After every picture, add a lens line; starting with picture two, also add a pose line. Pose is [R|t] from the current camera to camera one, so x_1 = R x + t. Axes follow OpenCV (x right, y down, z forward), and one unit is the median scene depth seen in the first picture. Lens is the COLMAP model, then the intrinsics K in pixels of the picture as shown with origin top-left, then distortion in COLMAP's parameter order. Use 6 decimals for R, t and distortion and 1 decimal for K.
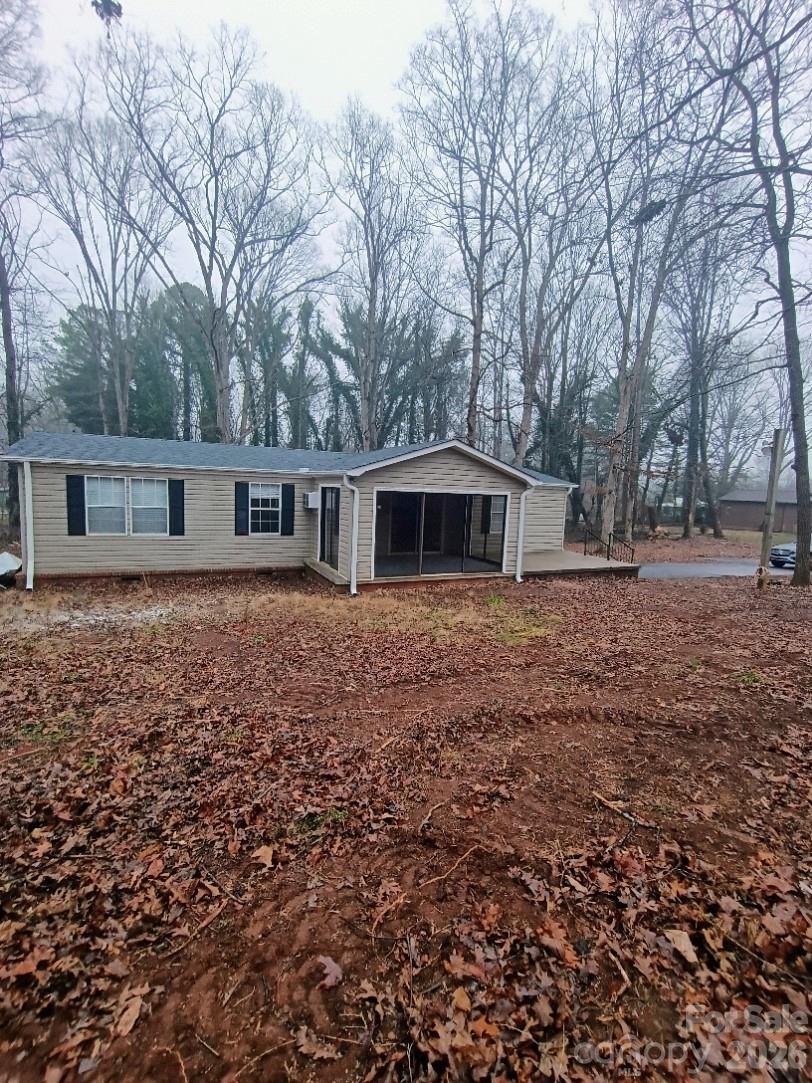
lens RADIAL K [[485.6, 0, 406.0], [0, 485.6, 541.5], [0, 0, 1]] dist [-0.002396, 0.000395]
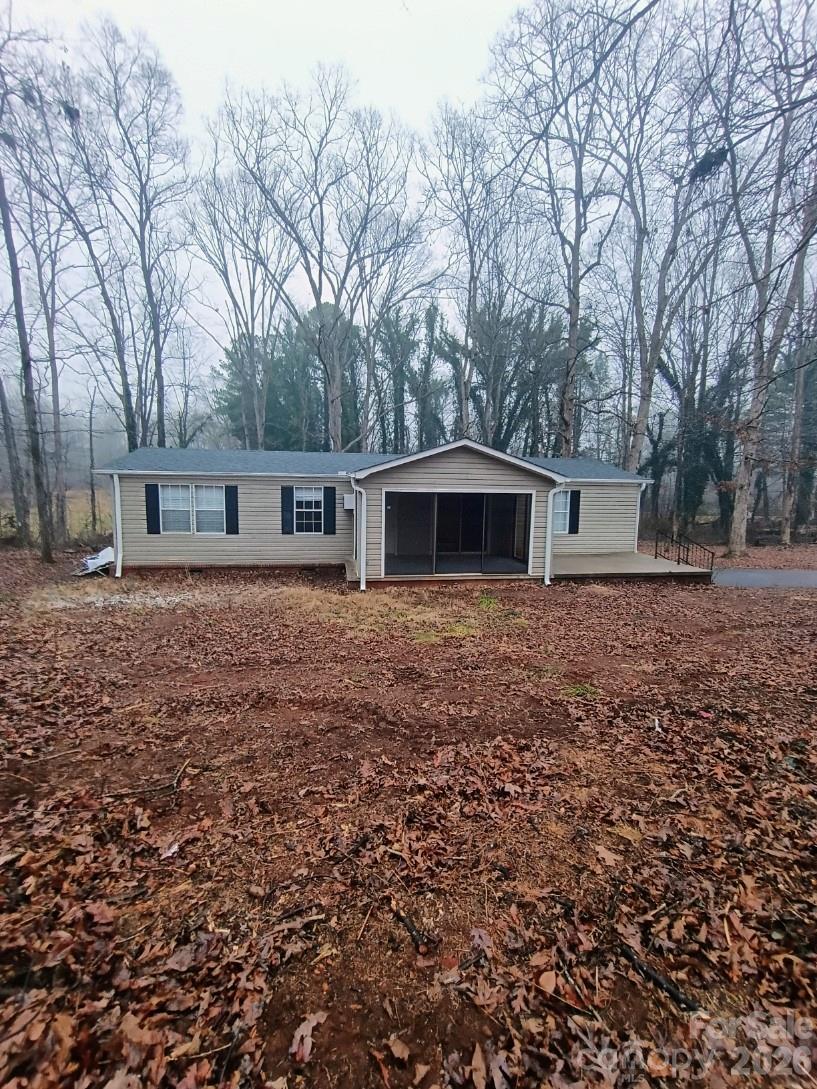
lens RADIAL K [[486.6, 0, 408.5], [0, 486.6, 544.5], [0, 0, 1]] dist [-0.003243, -0.000476]
pose [[0.961116, 0.010626, -0.275941, 0.232763], [-0.009165, 0.999936, 0.006581, 0.000745], [0.275993, -0.003796, 0.961152, 0.010435]]
